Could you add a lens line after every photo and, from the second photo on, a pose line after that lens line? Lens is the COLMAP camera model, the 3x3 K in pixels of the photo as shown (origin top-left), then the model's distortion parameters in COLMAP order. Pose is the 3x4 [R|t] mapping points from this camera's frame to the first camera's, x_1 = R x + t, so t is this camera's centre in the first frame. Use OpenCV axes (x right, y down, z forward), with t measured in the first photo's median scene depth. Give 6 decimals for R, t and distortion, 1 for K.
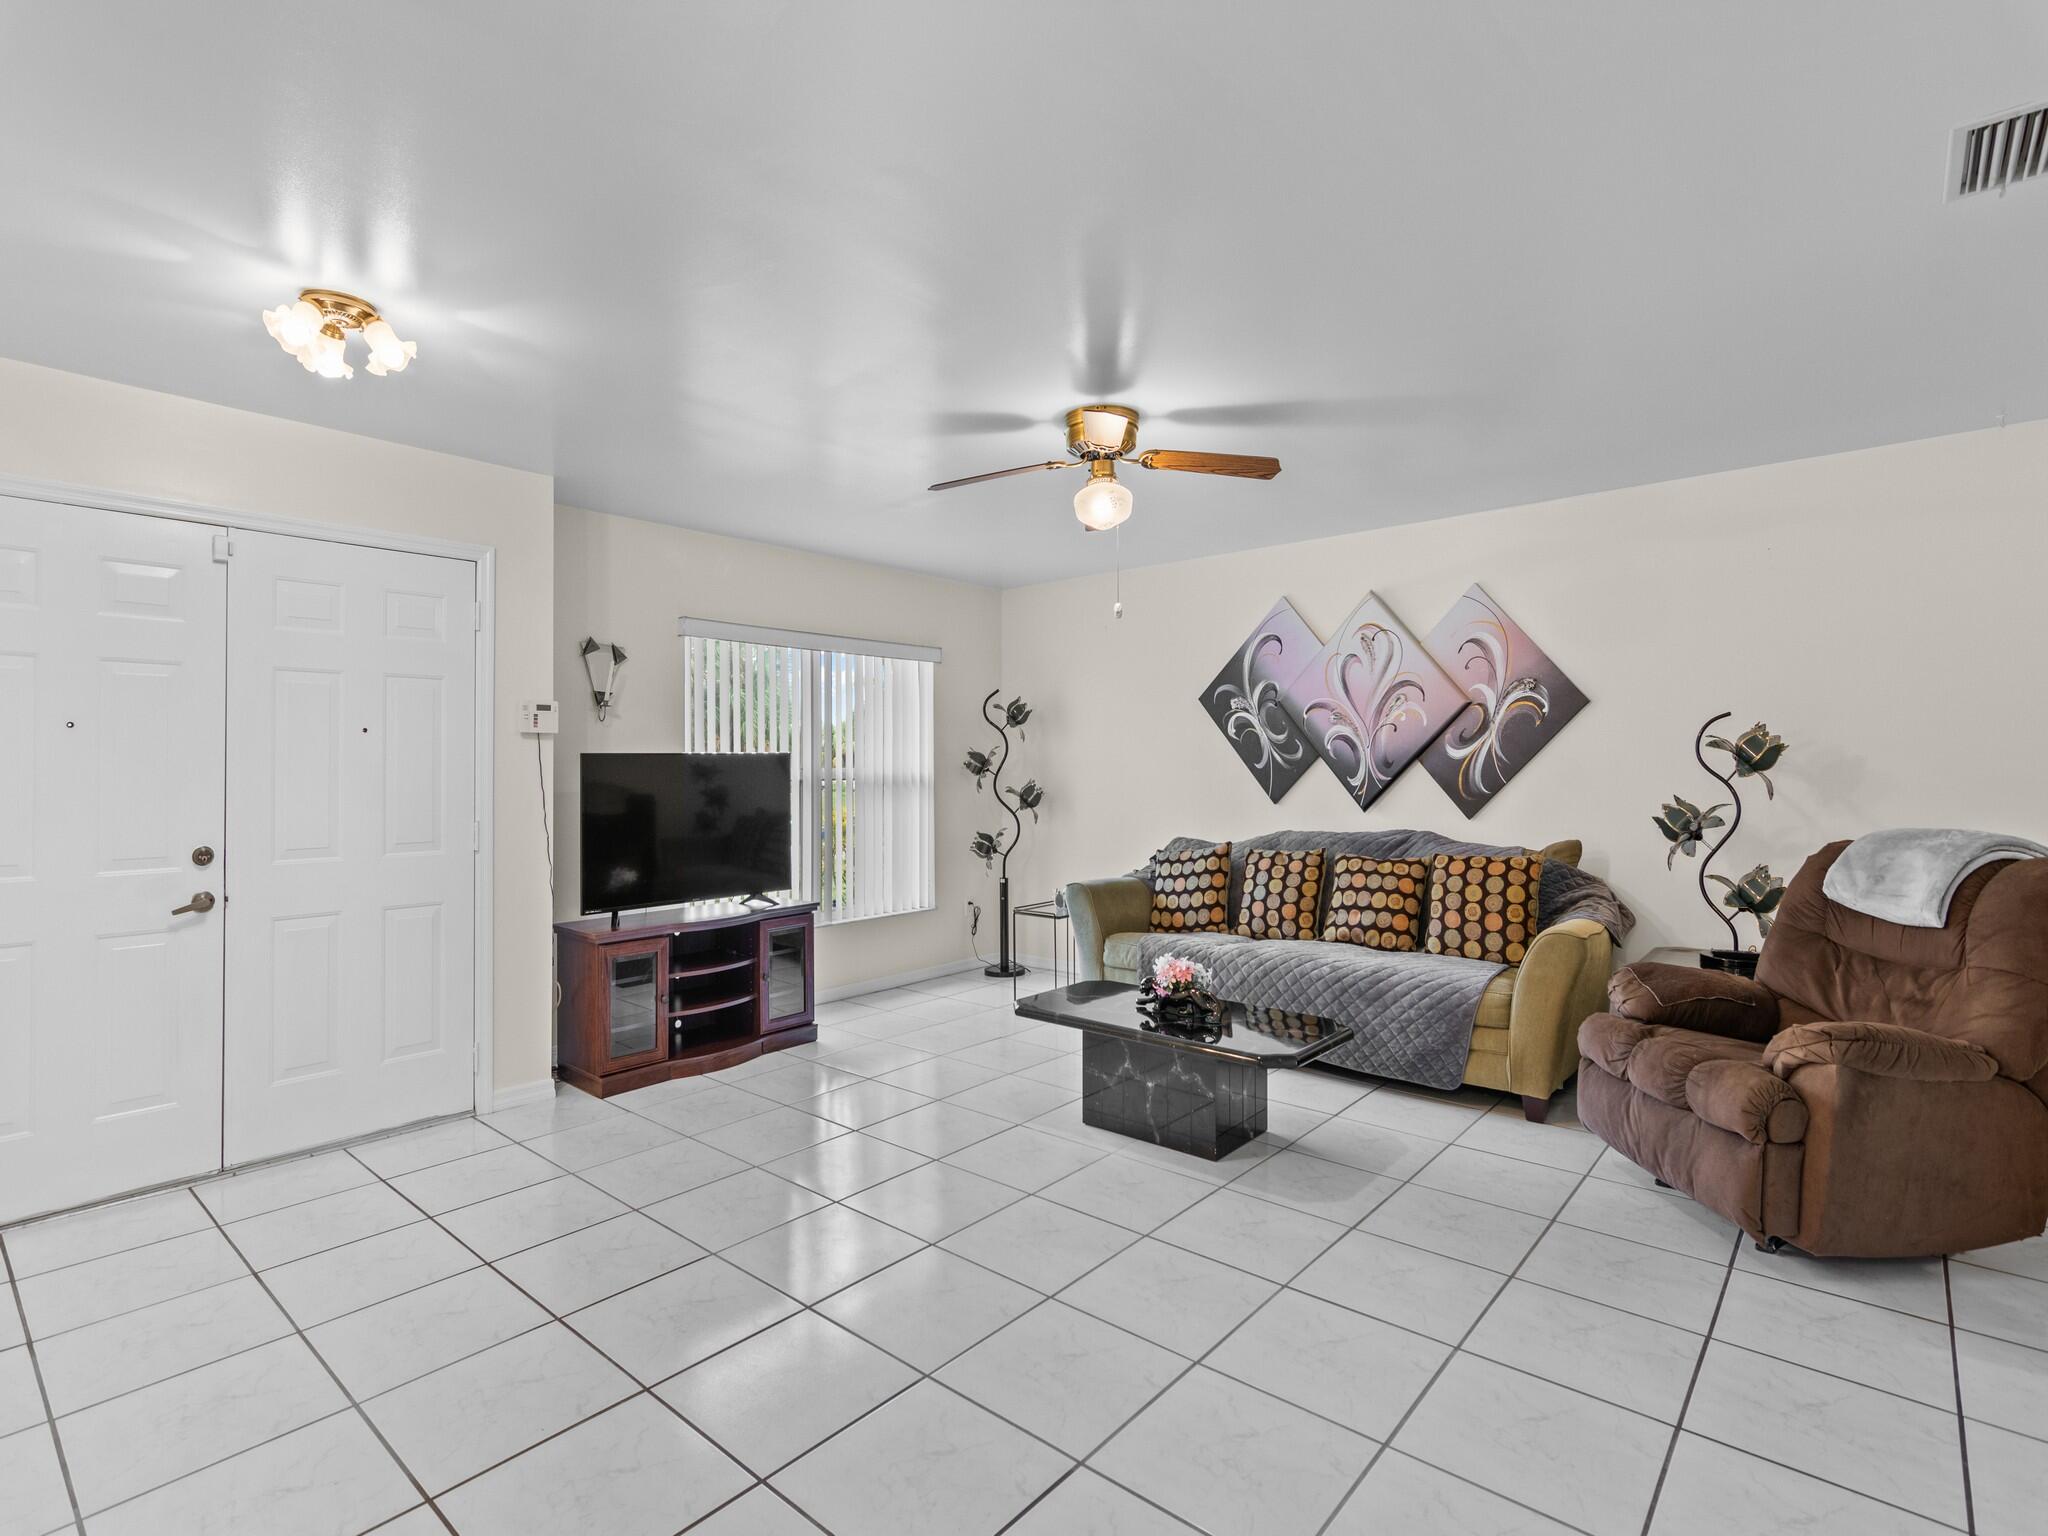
lens RADIAL K [[997.9, 0, 1024.0], [0, 997.9, 768.0], [0, 0, 1]] dist [0.000755, 0.000228]
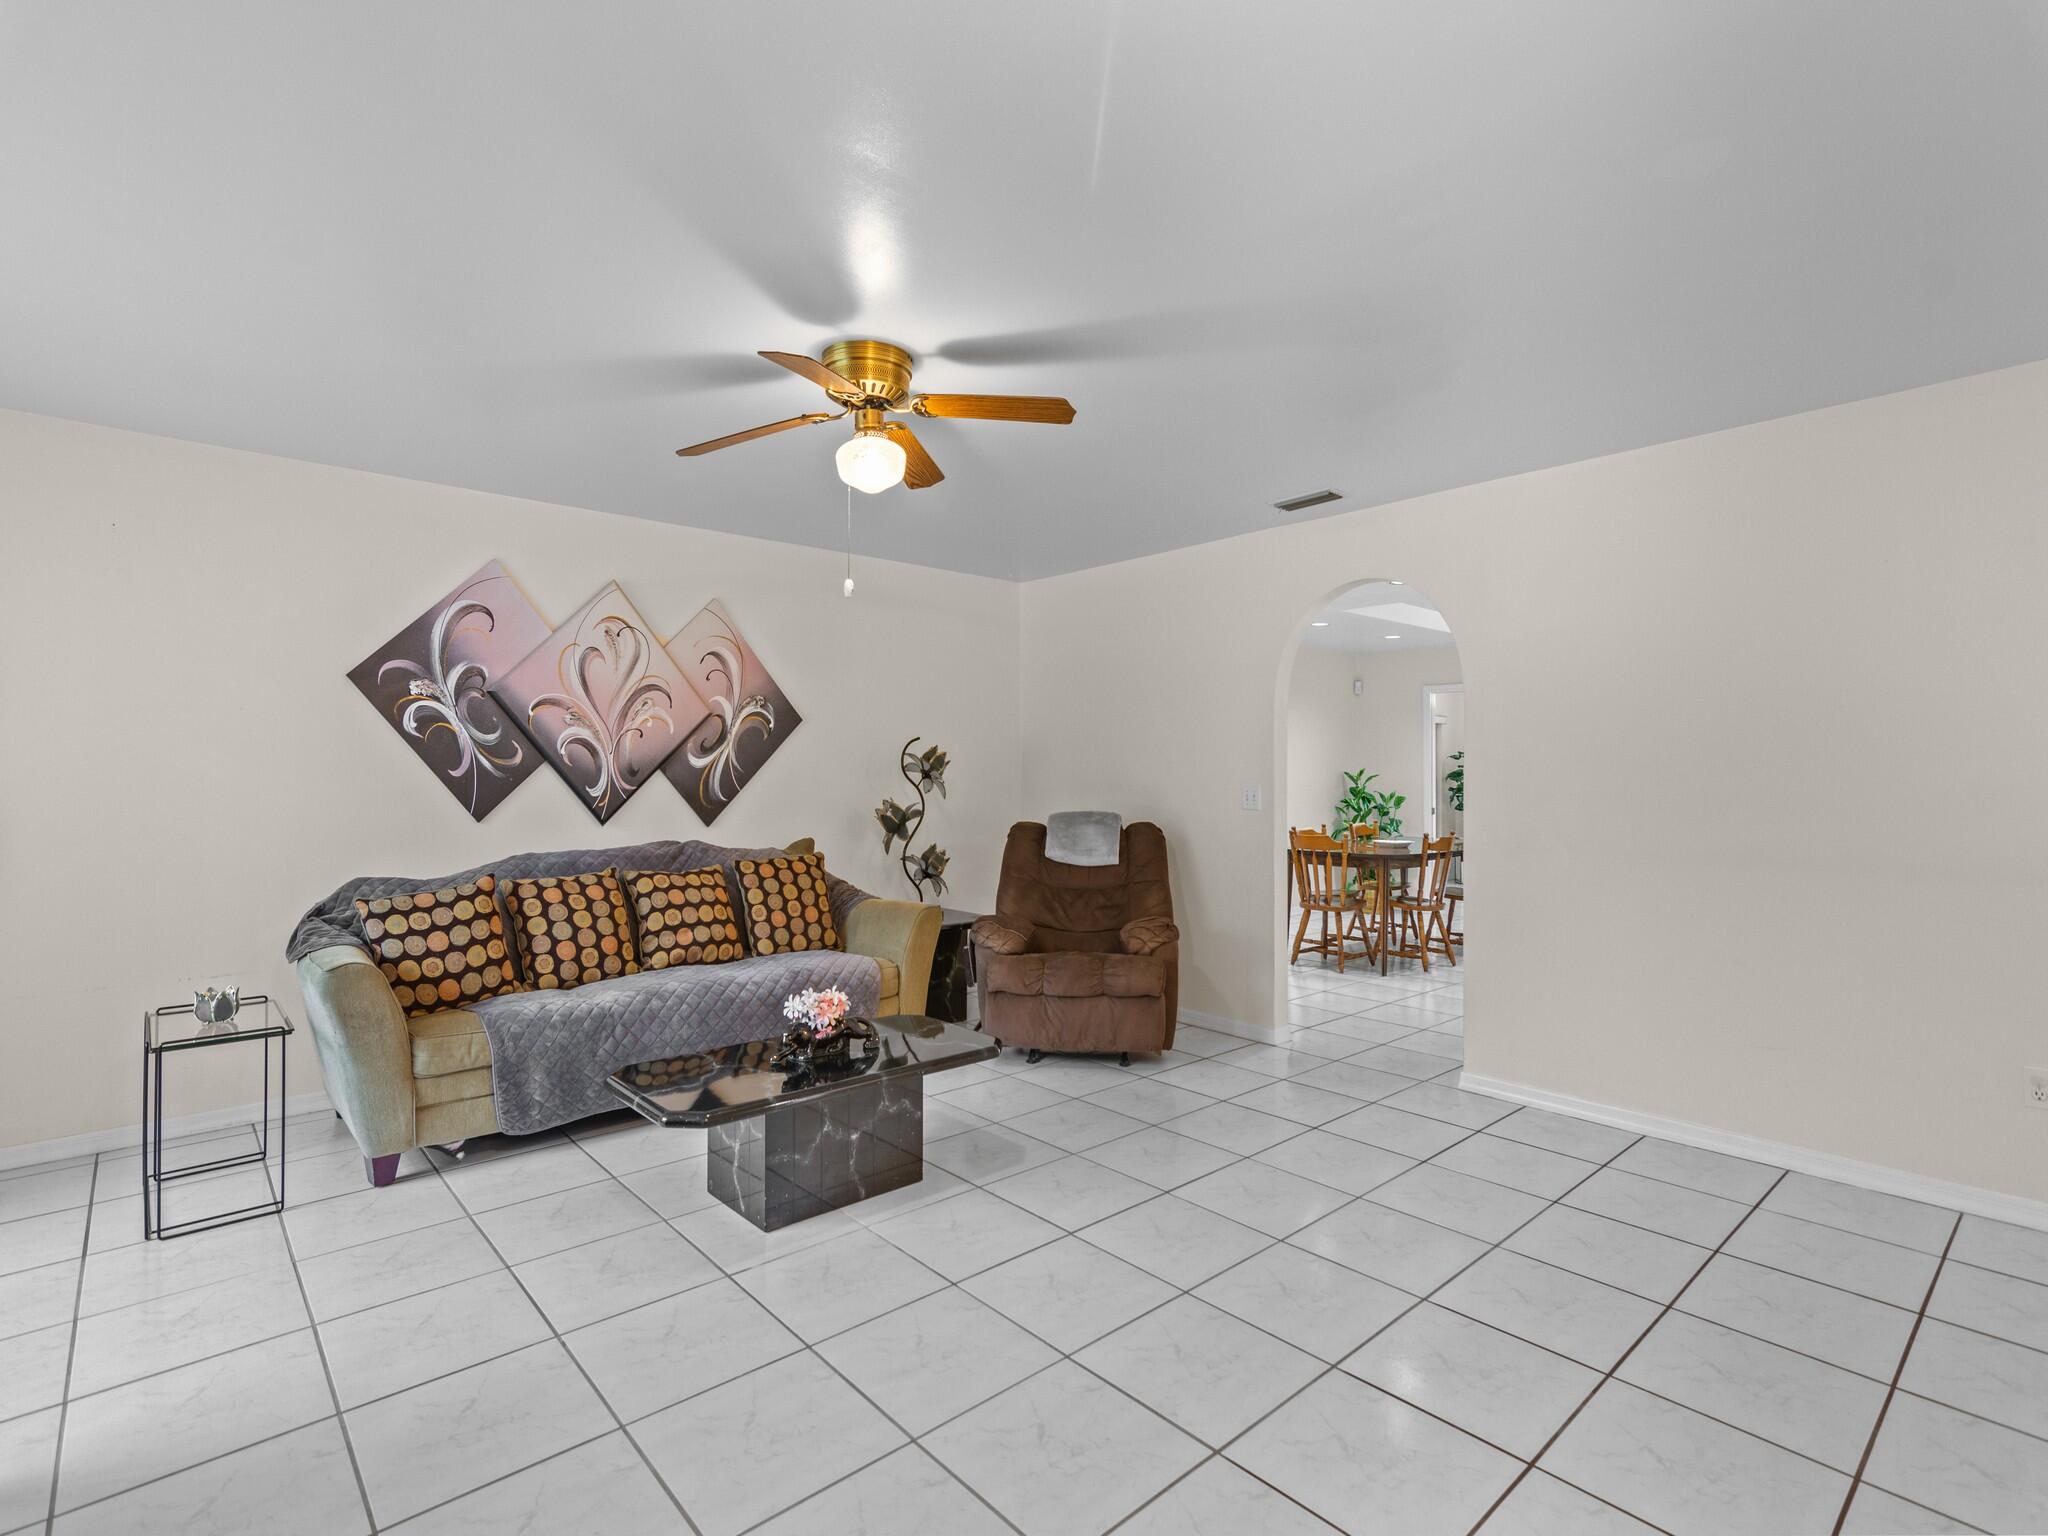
lens RADIAL K [[991.2, 0, 1026.6], [0, 991.2, 782.4], [0, 0, 1]] dist [-0.001232, 0.000166]
pose [[0.127991, -0.002578, 0.991772, -0.508008], [-0.000267, 0.999996, 0.002634, 0.003044], [-0.991775, -0.000602, 0.127990, 0.525191]]
